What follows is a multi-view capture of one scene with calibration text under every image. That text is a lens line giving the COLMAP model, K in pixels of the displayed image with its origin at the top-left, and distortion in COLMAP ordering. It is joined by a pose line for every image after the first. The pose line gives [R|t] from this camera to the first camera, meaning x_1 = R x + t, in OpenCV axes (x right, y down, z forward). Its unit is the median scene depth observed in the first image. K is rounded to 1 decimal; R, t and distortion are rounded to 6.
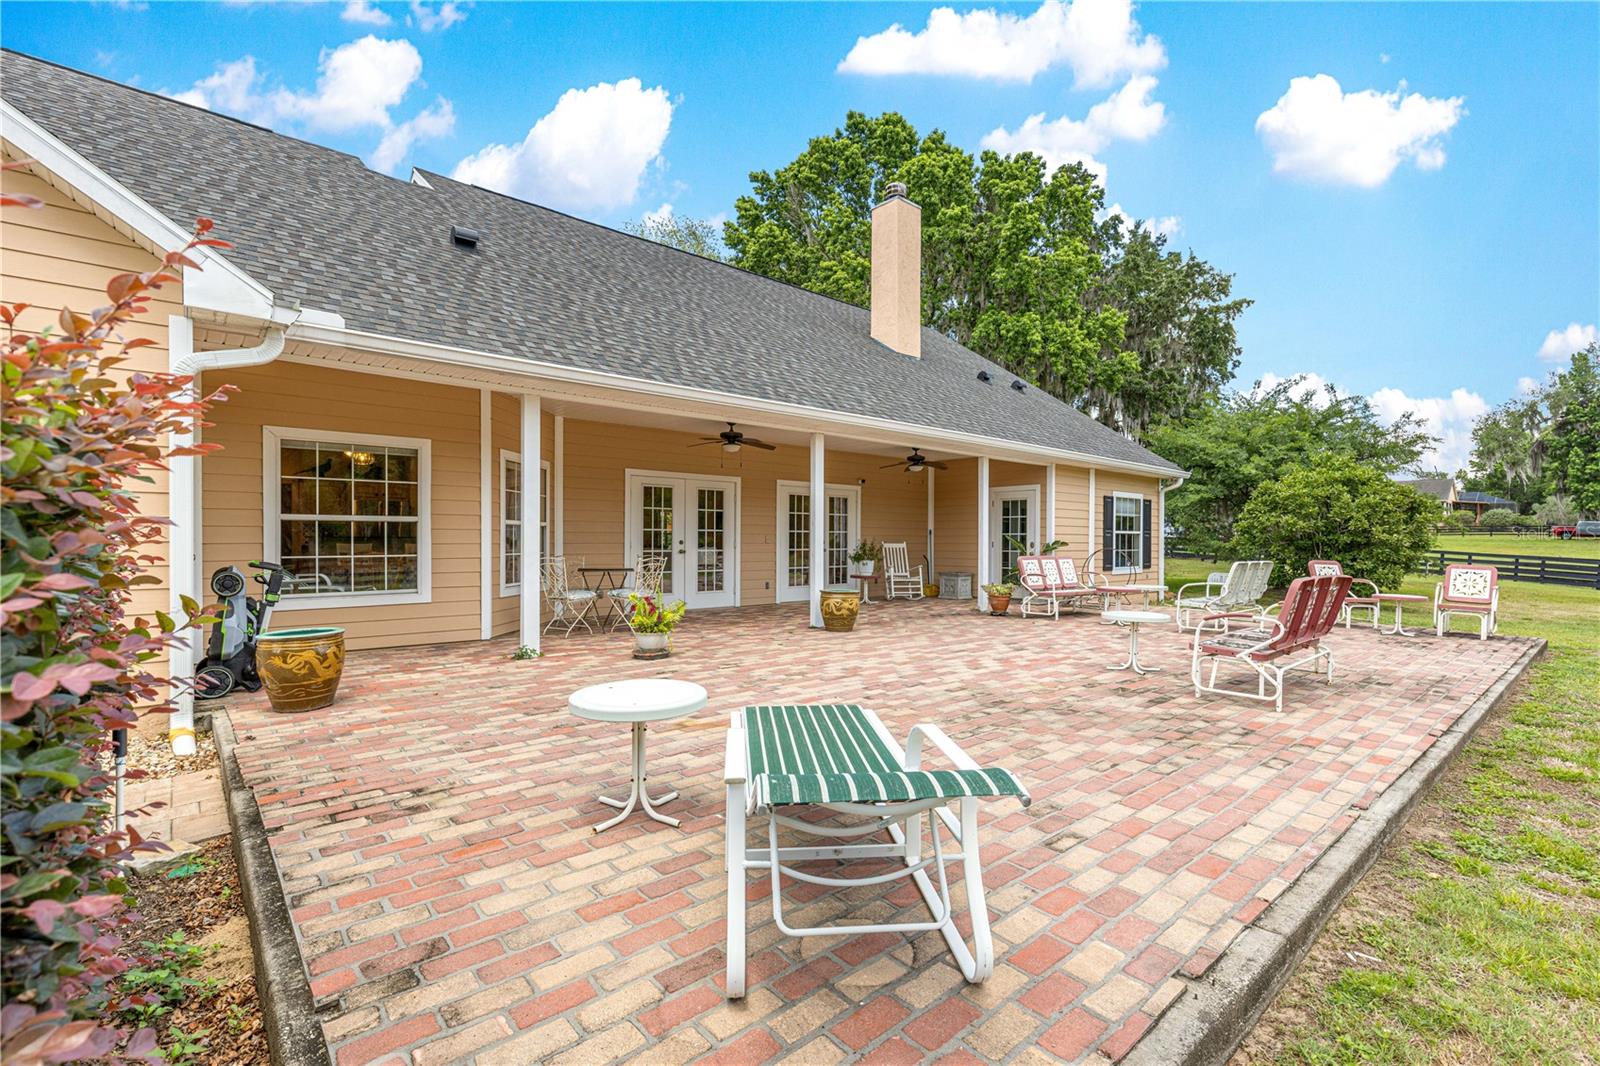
lens RADIAL K [[718.3, 0, 807.7], [0, 718.3, 551.2], [0, 0, 1]] dist [0.005958, -0.000340]
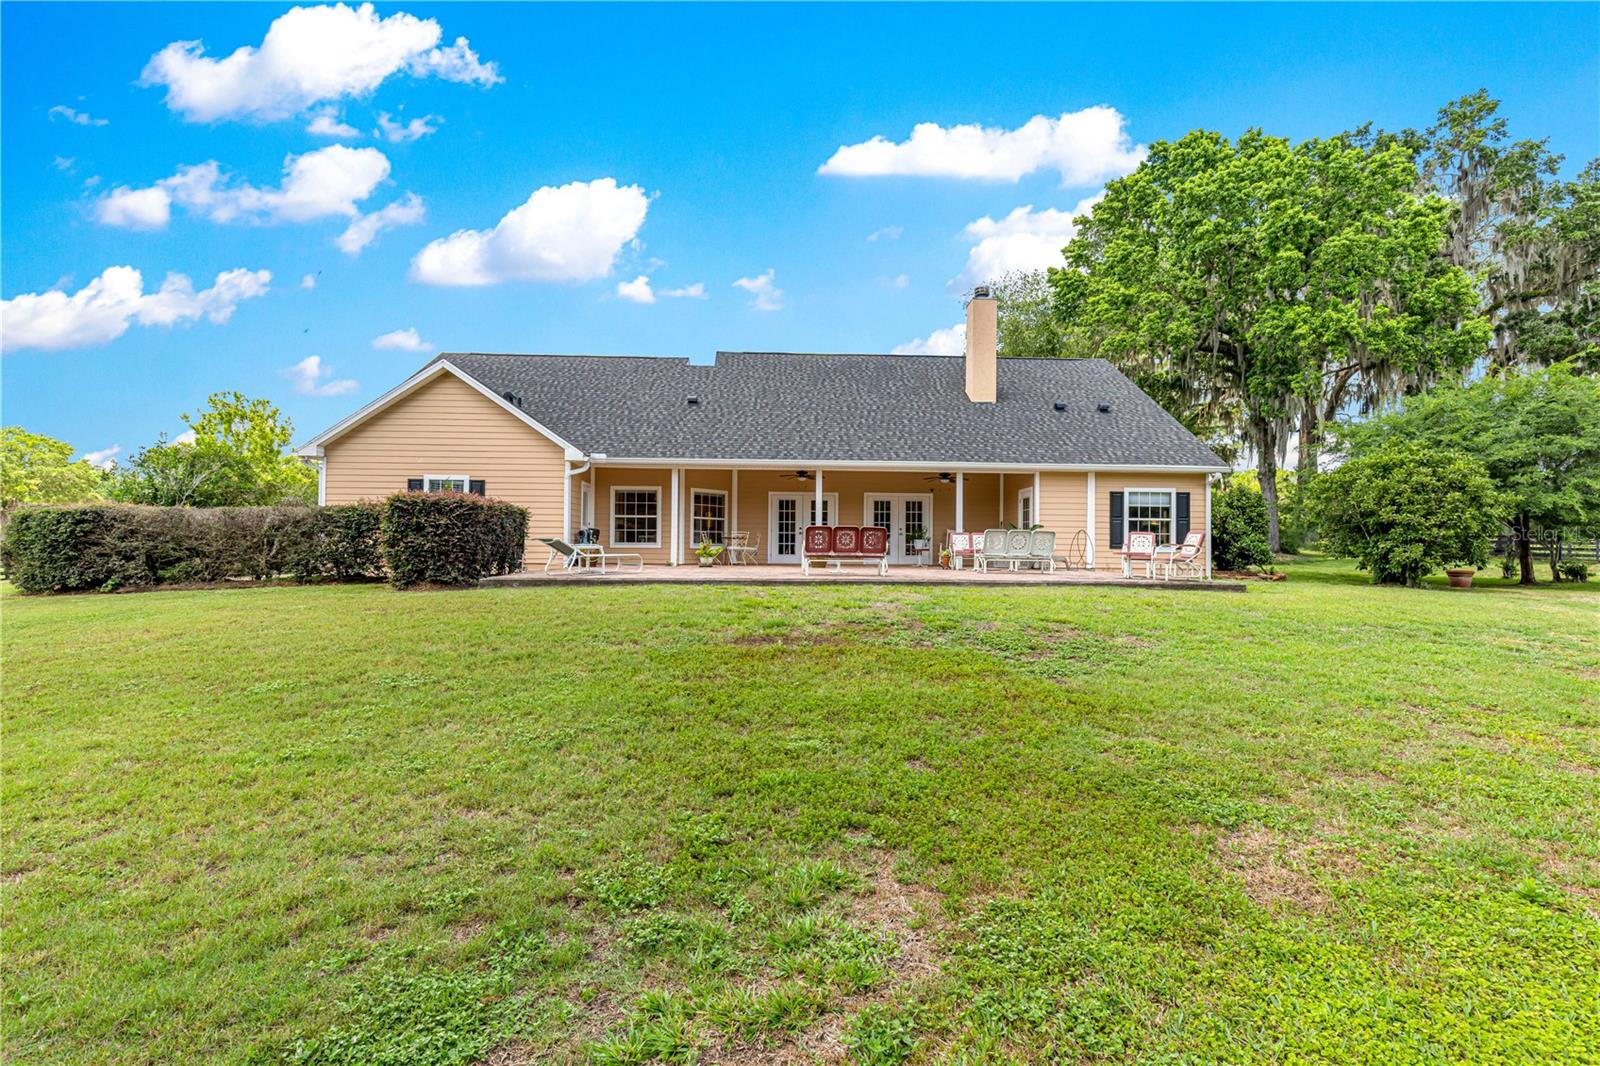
lens RADIAL K [[718.3, 0, 807.7], [0, 718.3, 551.2], [0, 0, 1]] dist [0.005958, -0.000340]
pose [[0.781630, 0.002237, -0.623738, 1.057220], [-0.014079, 0.999802, -0.014056, 0.077516], [0.623583, 0.019768, 0.781507, -0.496548]]
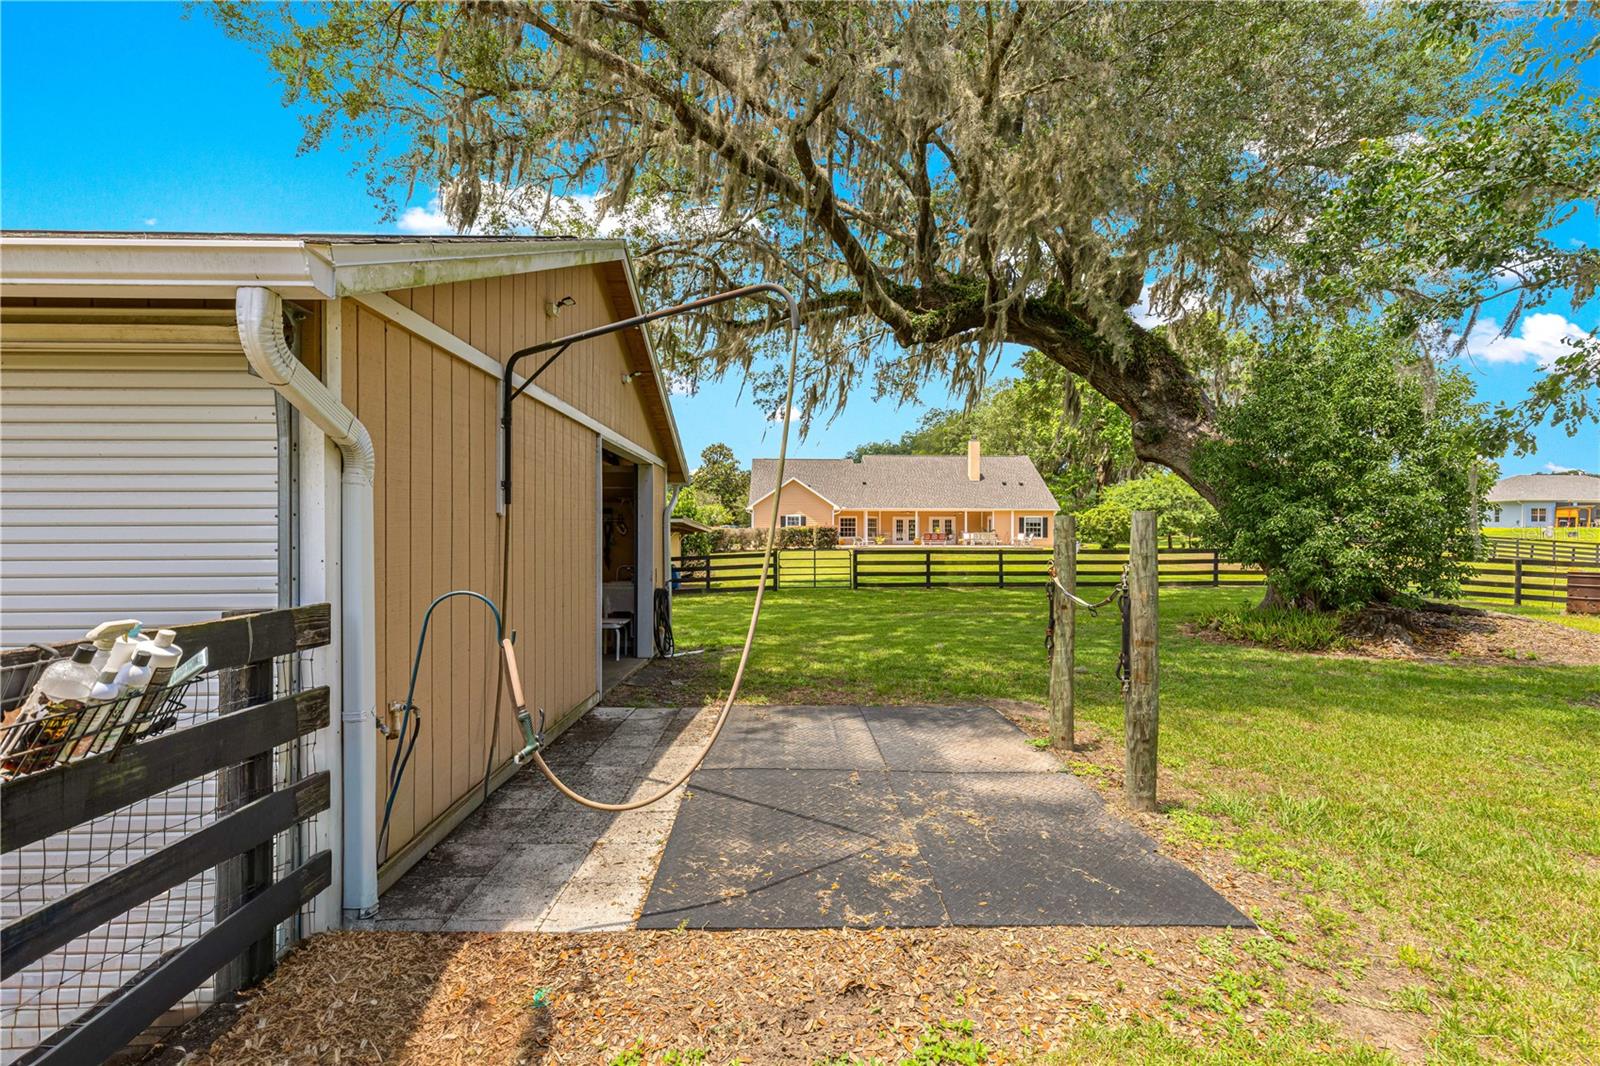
lens RADIAL K [[718.3, 0, 807.7], [0, 718.3, 551.2], [0, 0, 1]] dist [0.005958, -0.000340]
pose [[0.778702, 0.010592, -0.627304, 2.499600], [-0.004338, 0.999924, 0.011500, 0.079112], [0.627378, -0.006234, 0.778690, -3.410618]]
